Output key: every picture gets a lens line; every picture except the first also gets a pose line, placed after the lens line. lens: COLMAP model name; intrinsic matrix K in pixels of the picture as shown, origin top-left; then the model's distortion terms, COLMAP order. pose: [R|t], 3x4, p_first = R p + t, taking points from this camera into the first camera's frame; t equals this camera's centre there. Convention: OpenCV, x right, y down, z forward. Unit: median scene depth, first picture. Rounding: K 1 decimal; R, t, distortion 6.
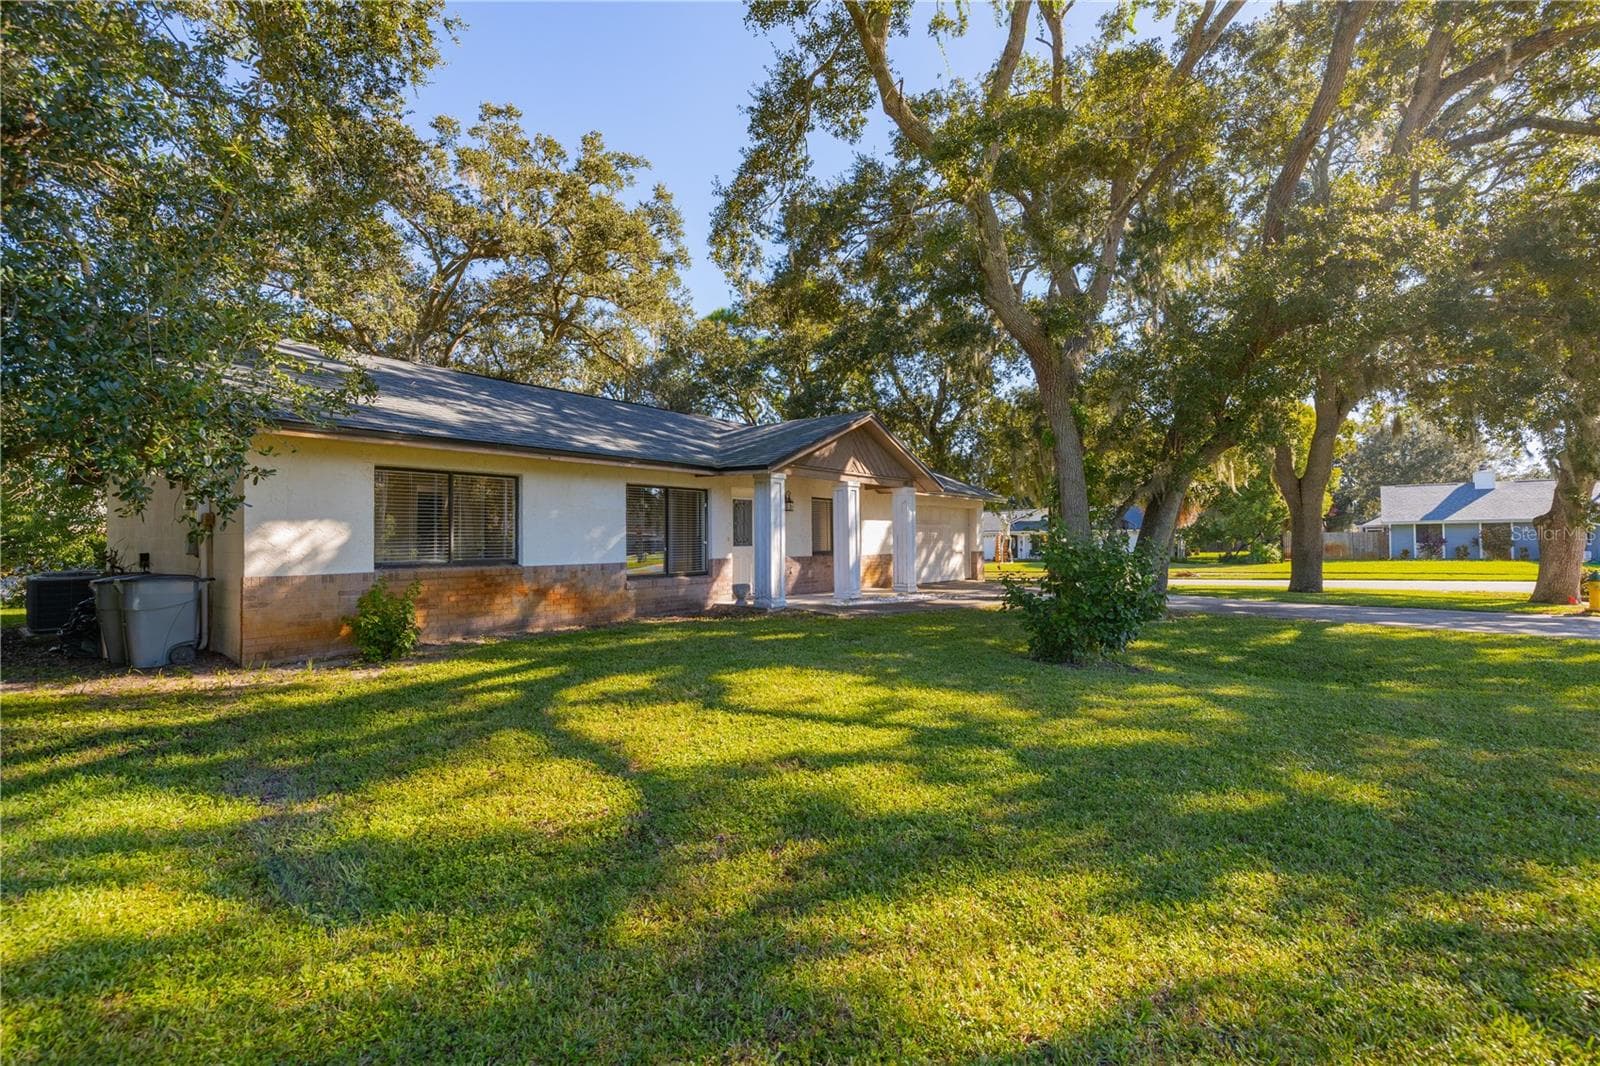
lens RADIAL K [[729.9, 0, 800.0], [0, 729.9, 533.0], [0, 0, 1]] dist [0.000998, -0.000674]
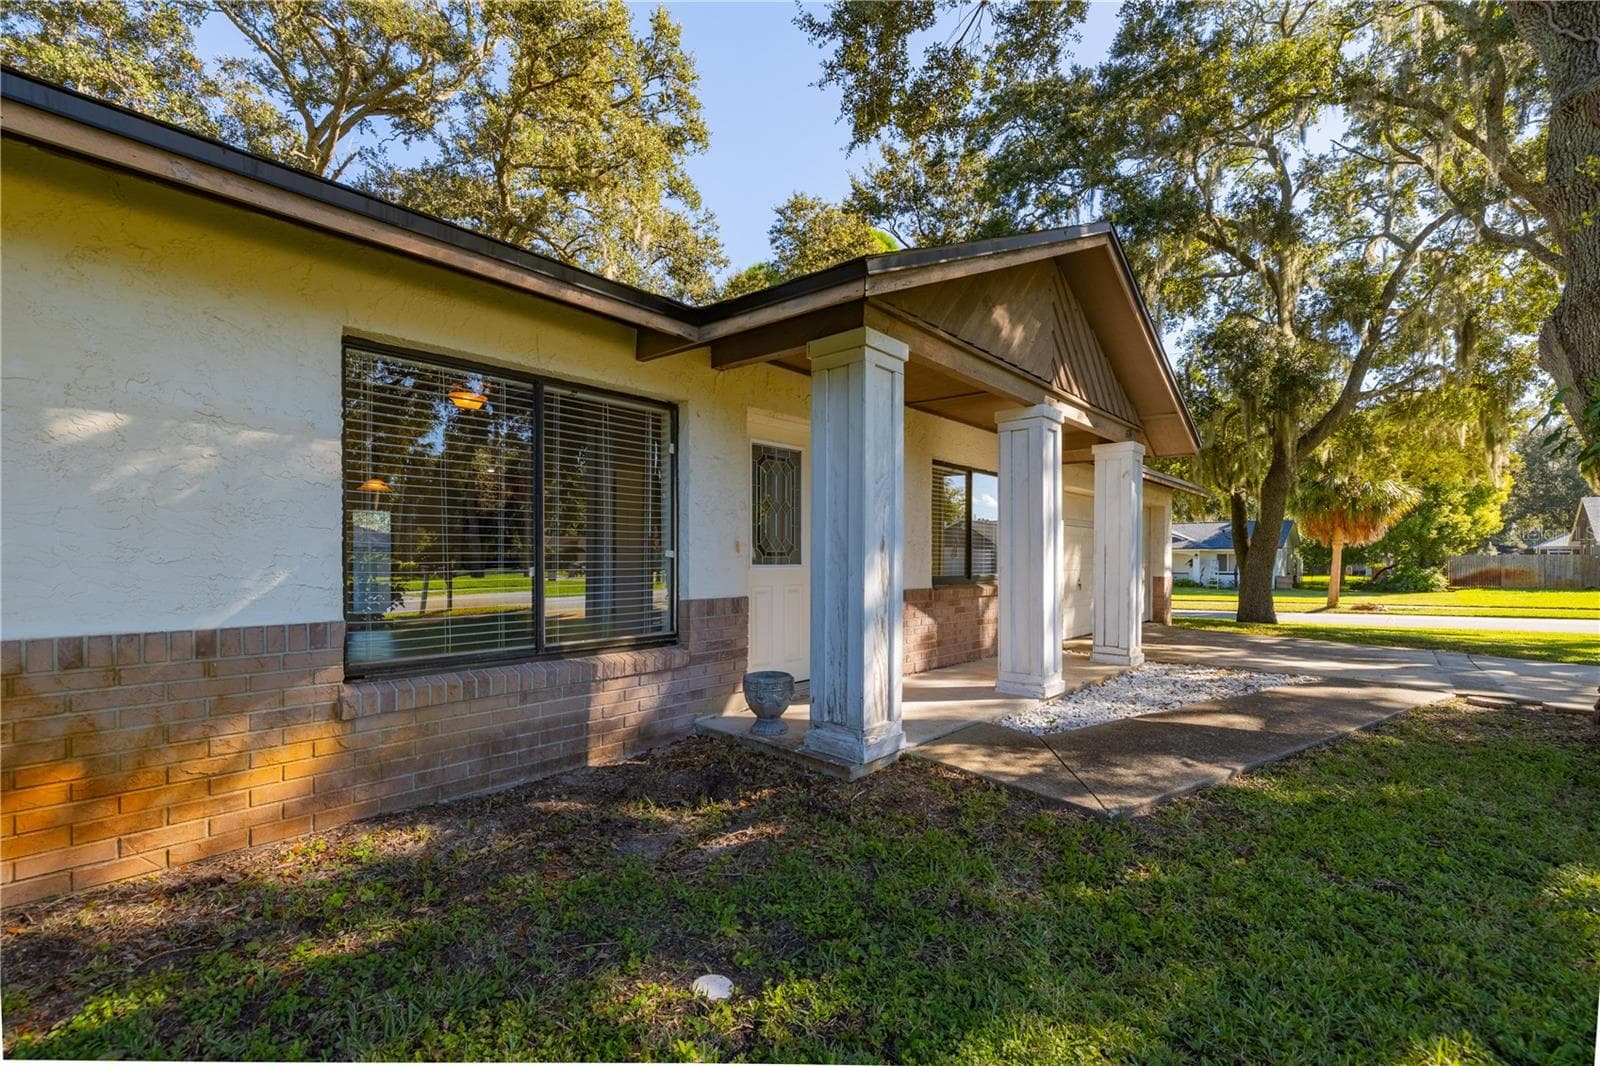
lens RADIAL K [[687.9, 0, 799.1], [0, 687.9, 561.0], [0, 0, 1]] dist [0.001016, 0.000223]
pose [[0.998143, 0.006805, -0.060527, -0.038012], [-0.006228, 0.999933, 0.009723, 0.011120], [0.060589, -0.009328, 0.998119, 0.546161]]
